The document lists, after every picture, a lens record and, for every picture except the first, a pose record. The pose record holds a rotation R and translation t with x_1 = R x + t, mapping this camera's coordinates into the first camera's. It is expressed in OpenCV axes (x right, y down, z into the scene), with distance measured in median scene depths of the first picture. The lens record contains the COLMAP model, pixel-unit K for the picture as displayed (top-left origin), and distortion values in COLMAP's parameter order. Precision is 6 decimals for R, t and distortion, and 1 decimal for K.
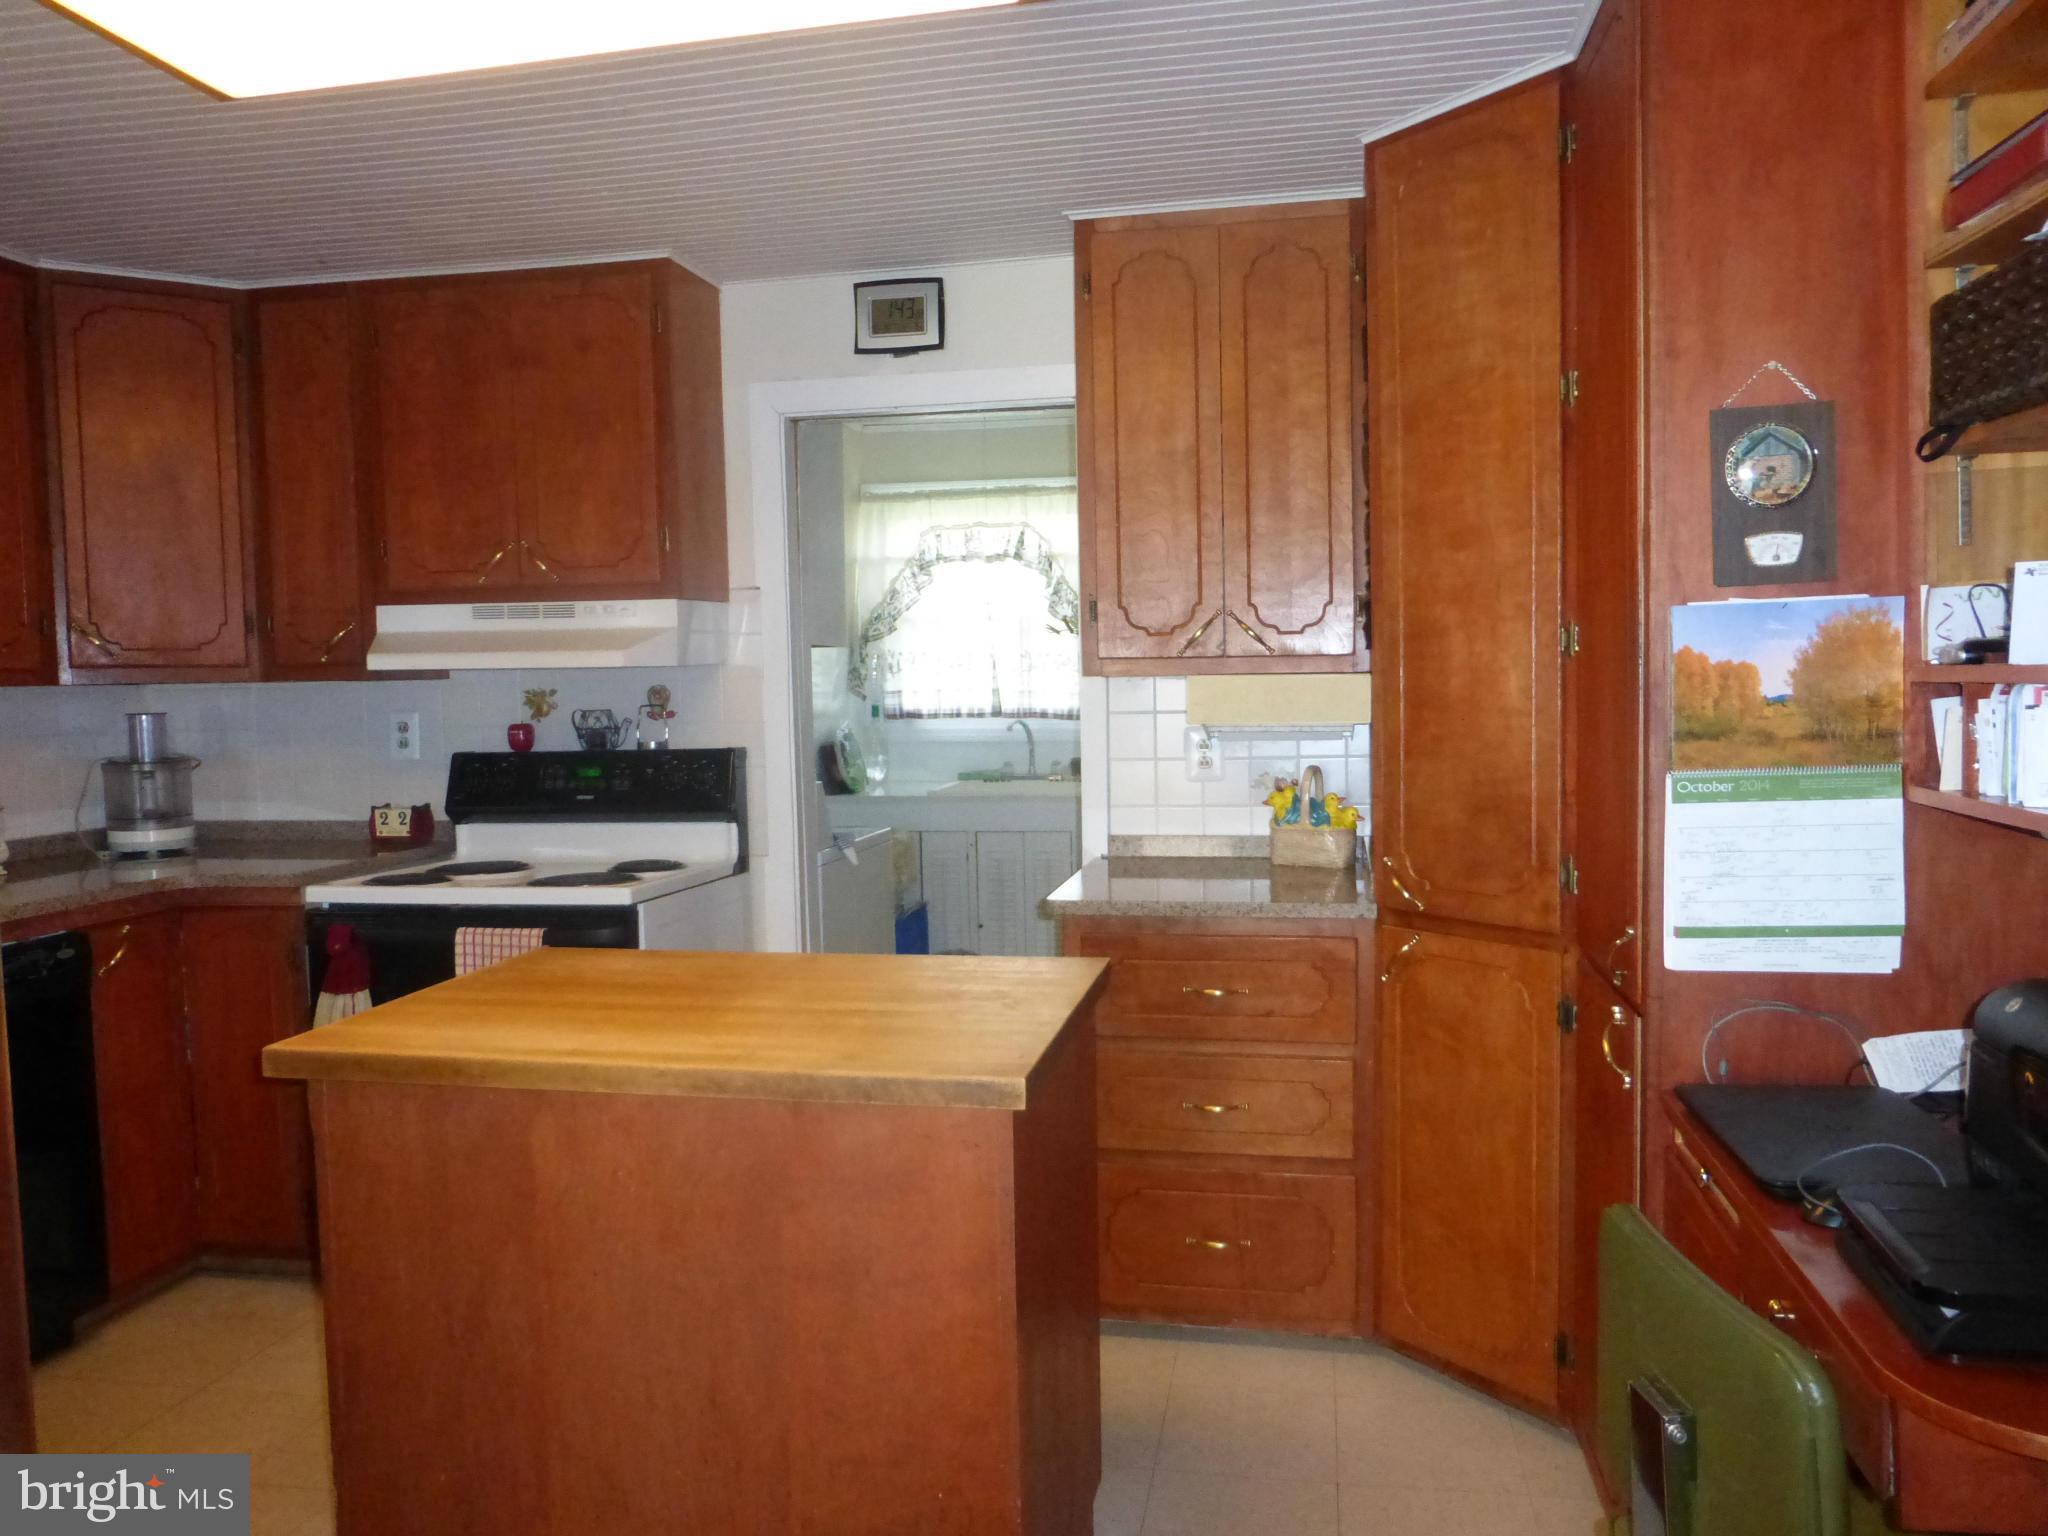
lens RADIAL K [[1481.0, 0, 1036.5], [0, 1481.0, 768.2], [0, 0, 1]] dist [-0.053773, 0.065045]
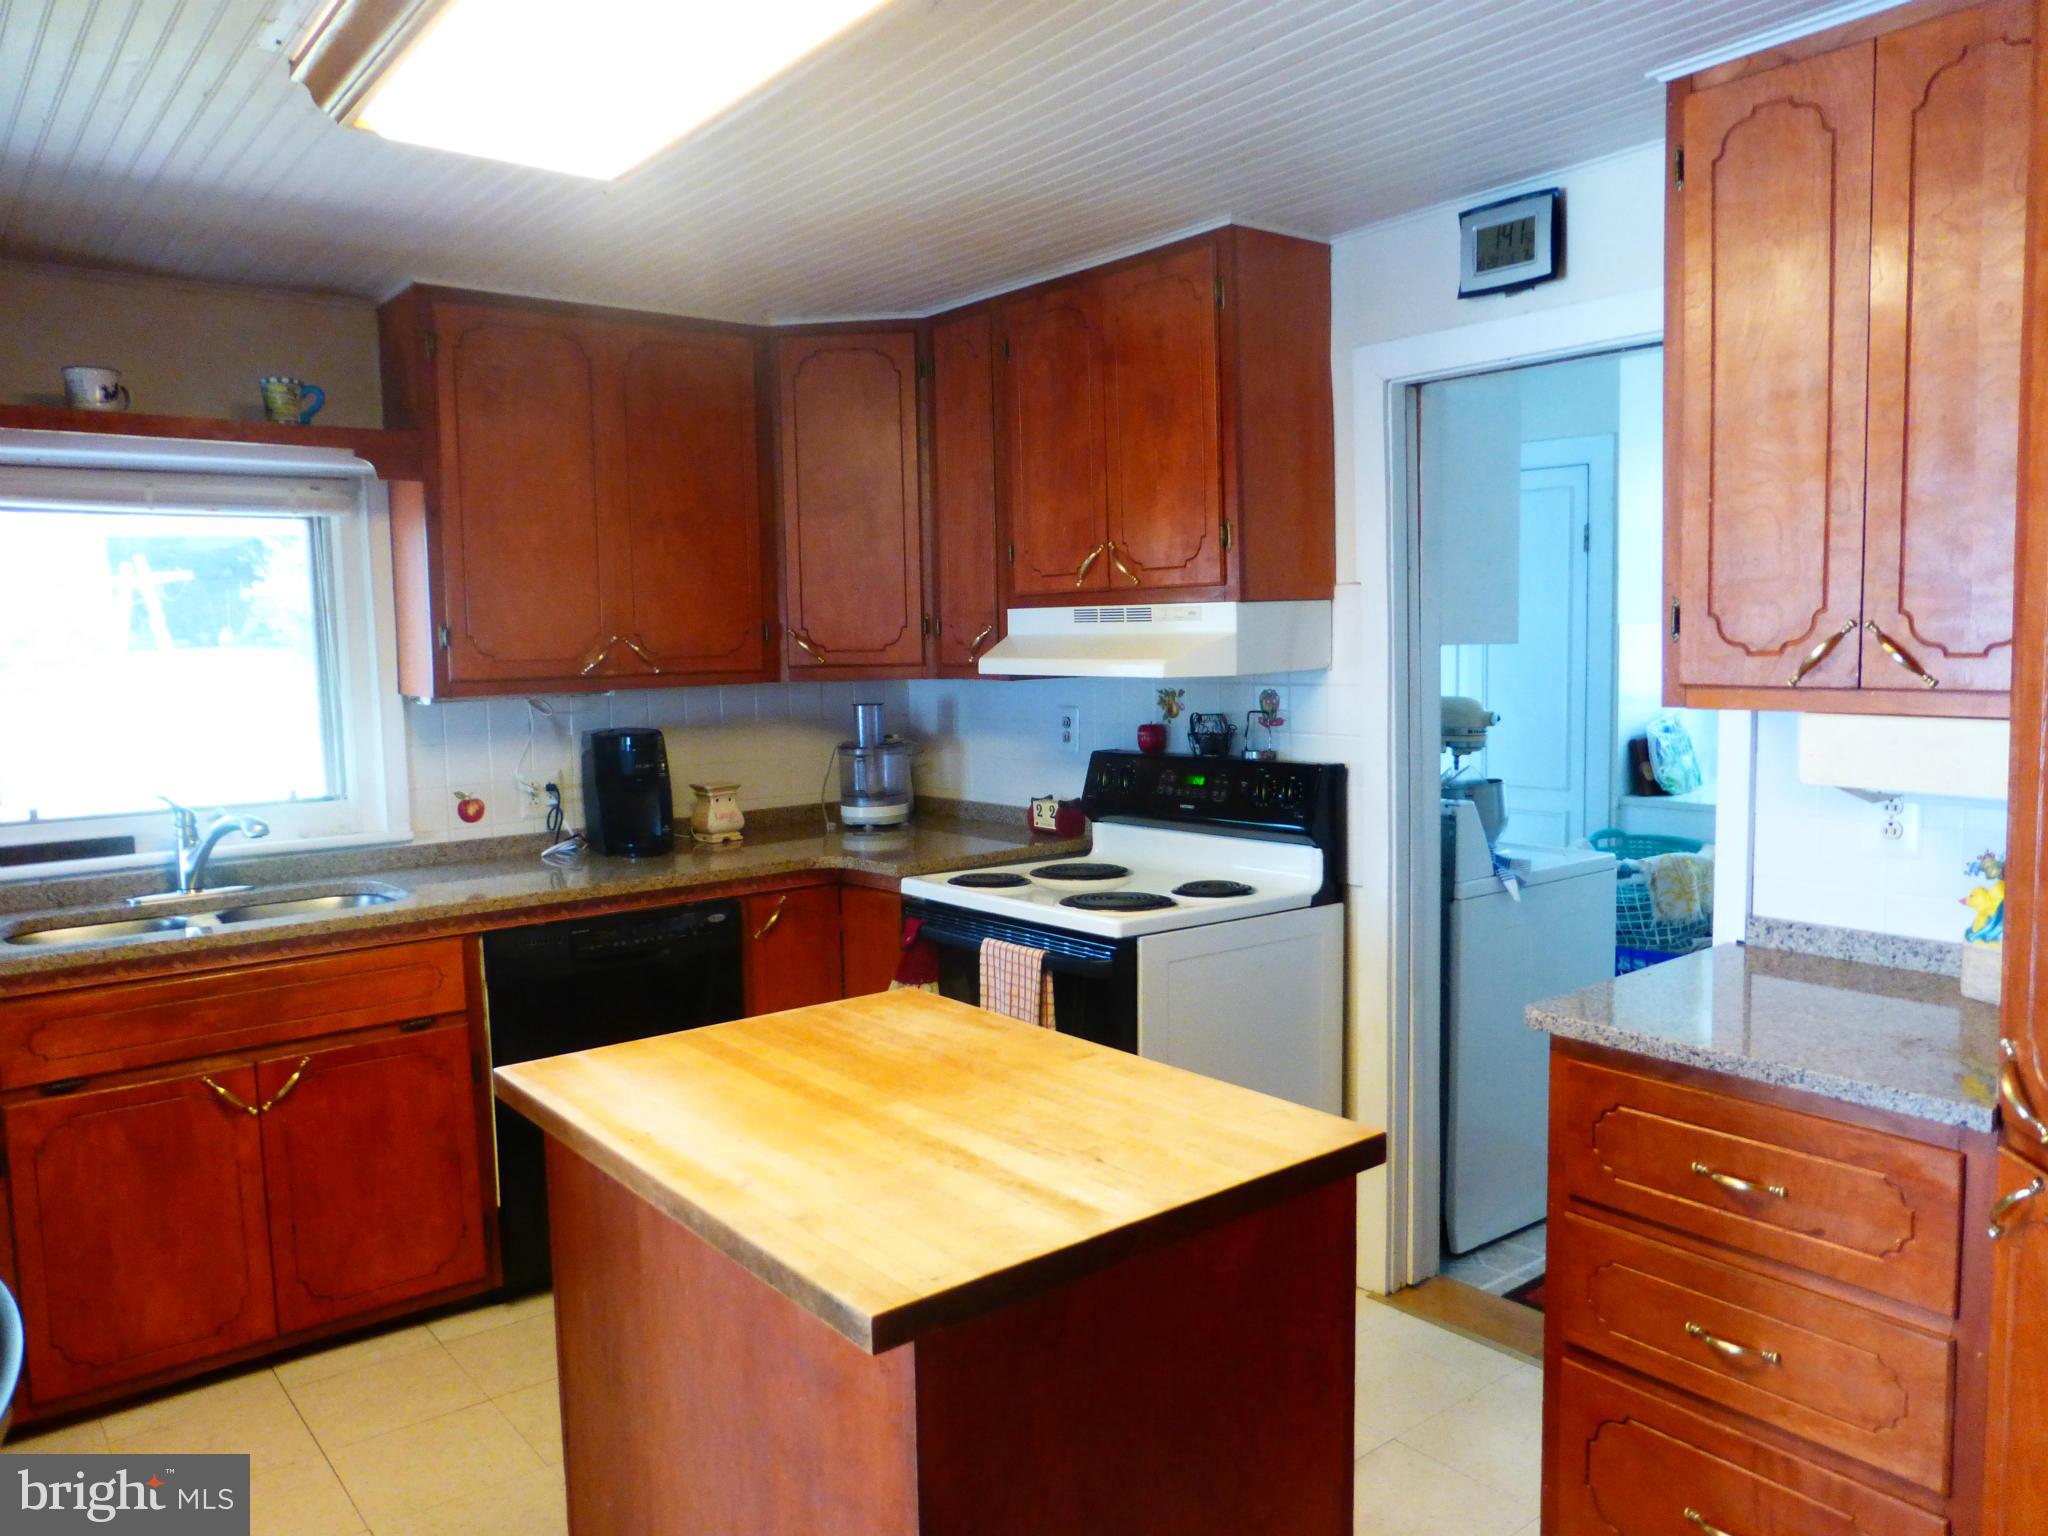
lens RADIAL K [[1481.0, 0, 1036.5], [0, 1481.0, 768.2], [0, 0, 1]] dist [-0.053773, 0.065045]
pose [[0.763404, 0.060309, -0.643100, 0.250886], [-0.034001, 0.998003, 0.053230, -0.056638], [0.645026, -0.018770, 0.763930, 0.221103]]
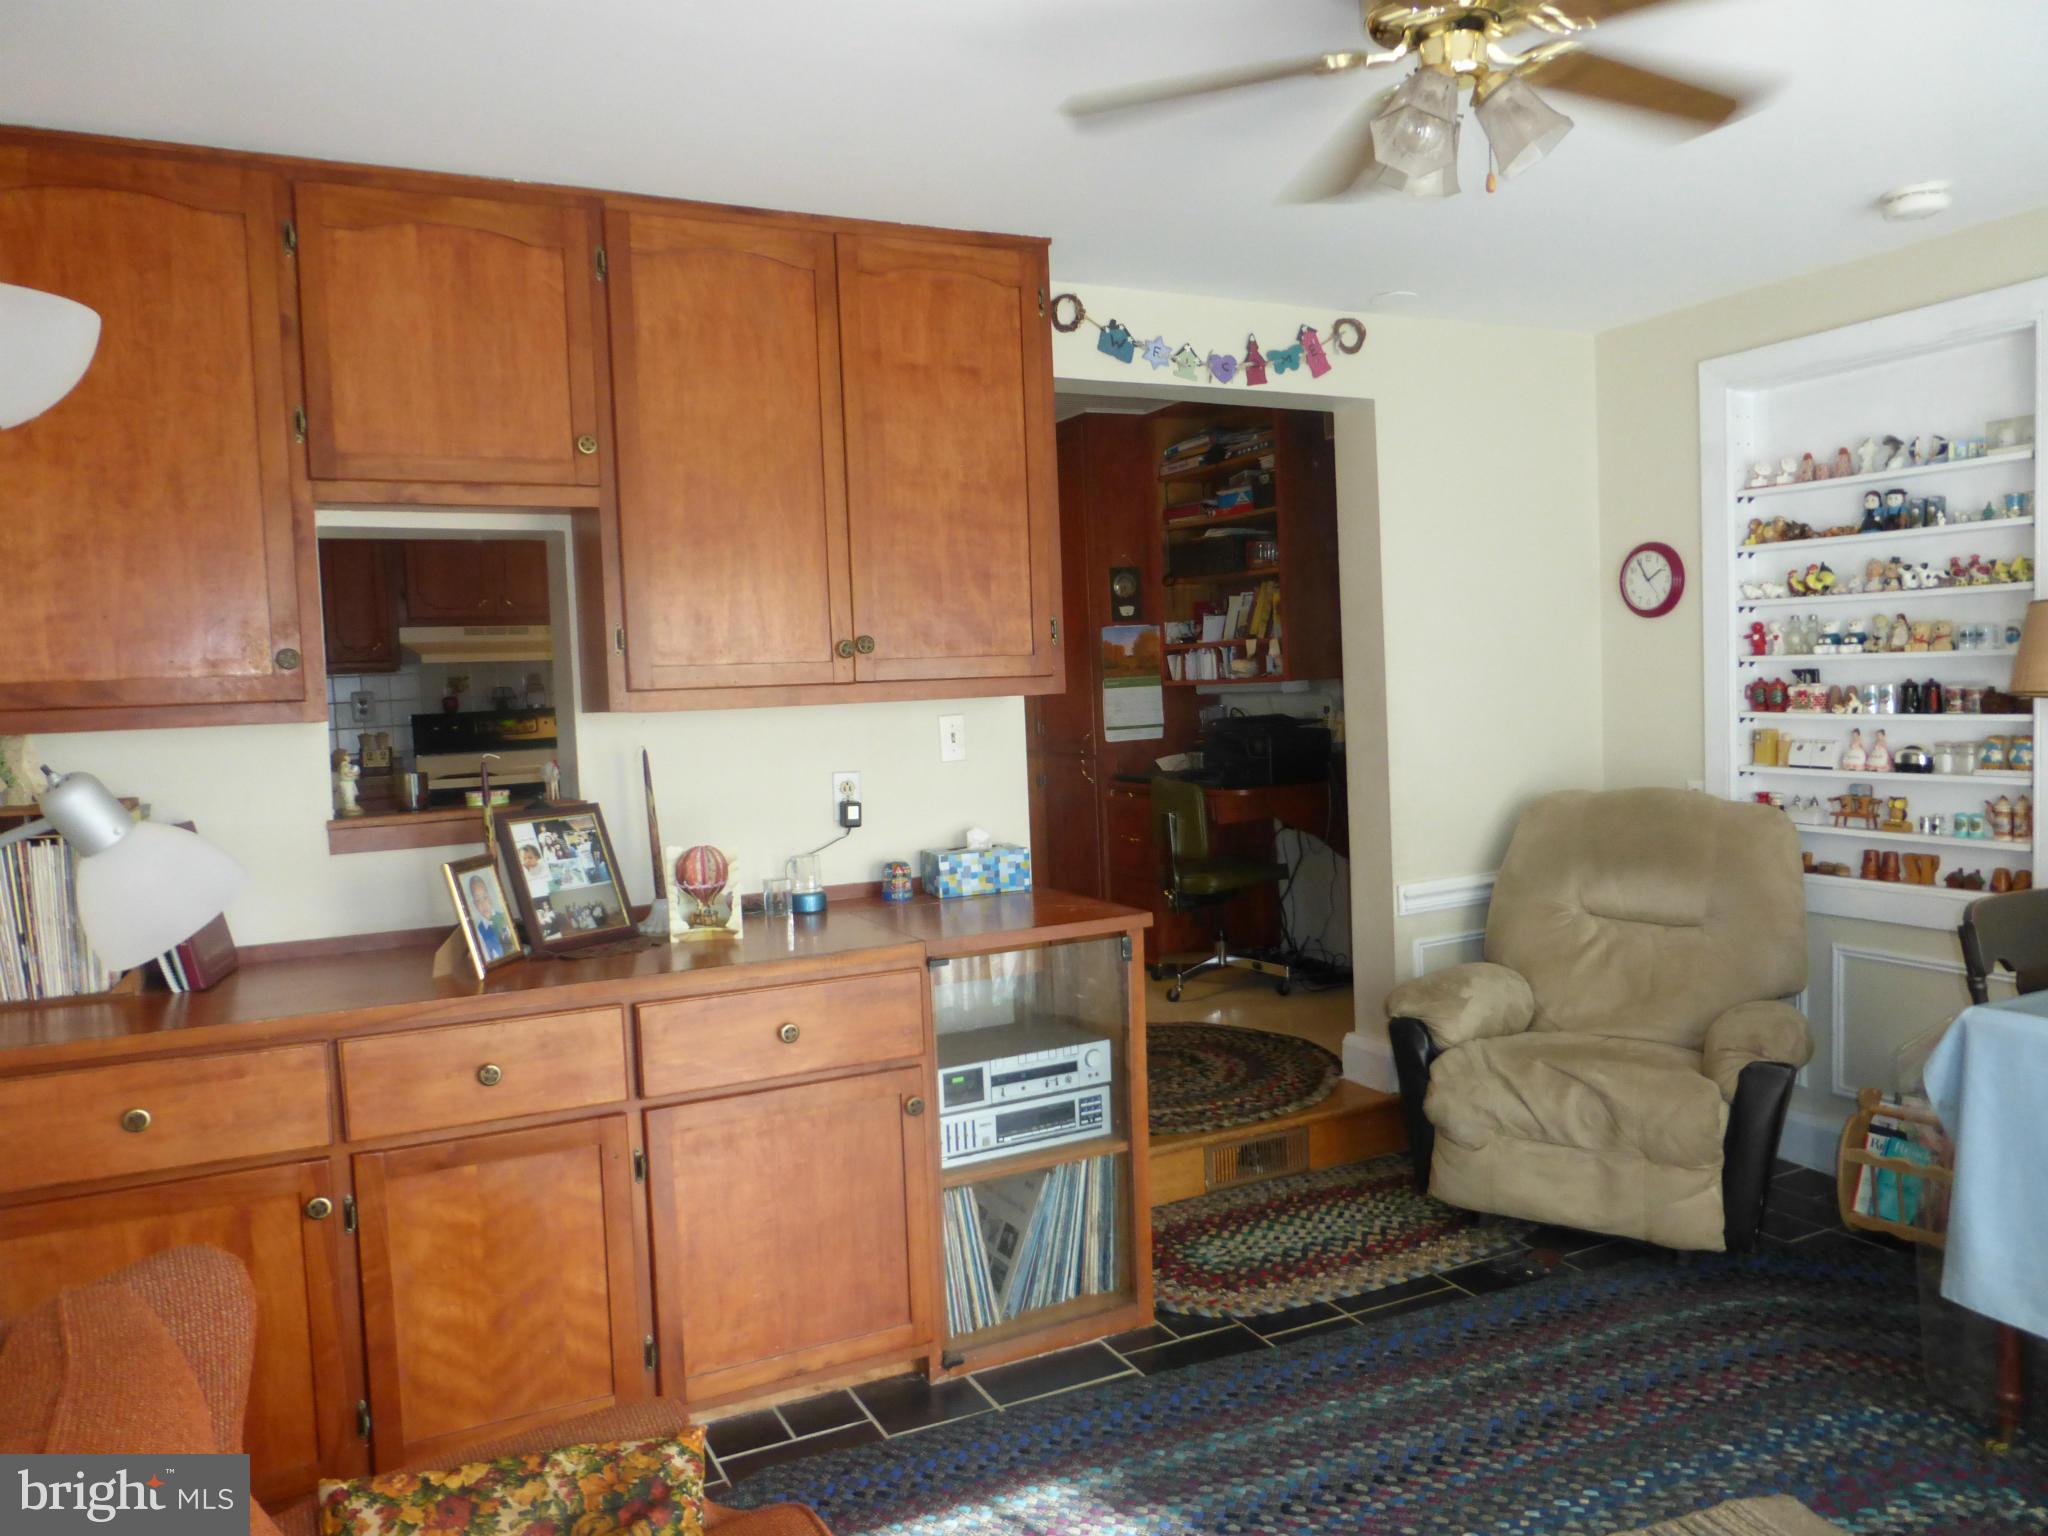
lens RADIAL K [[1481.0, 0, 1036.5], [0, 1481.0, 768.2], [0, 0, 1]] dist [-0.053773, 0.065045]
pose [[0.795234, -0.051970, 0.604071, -0.933870], [0.064555, 0.997914, 0.000870, 0.104266], [-0.602857, 0.038304, 0.796930, -0.839476]]
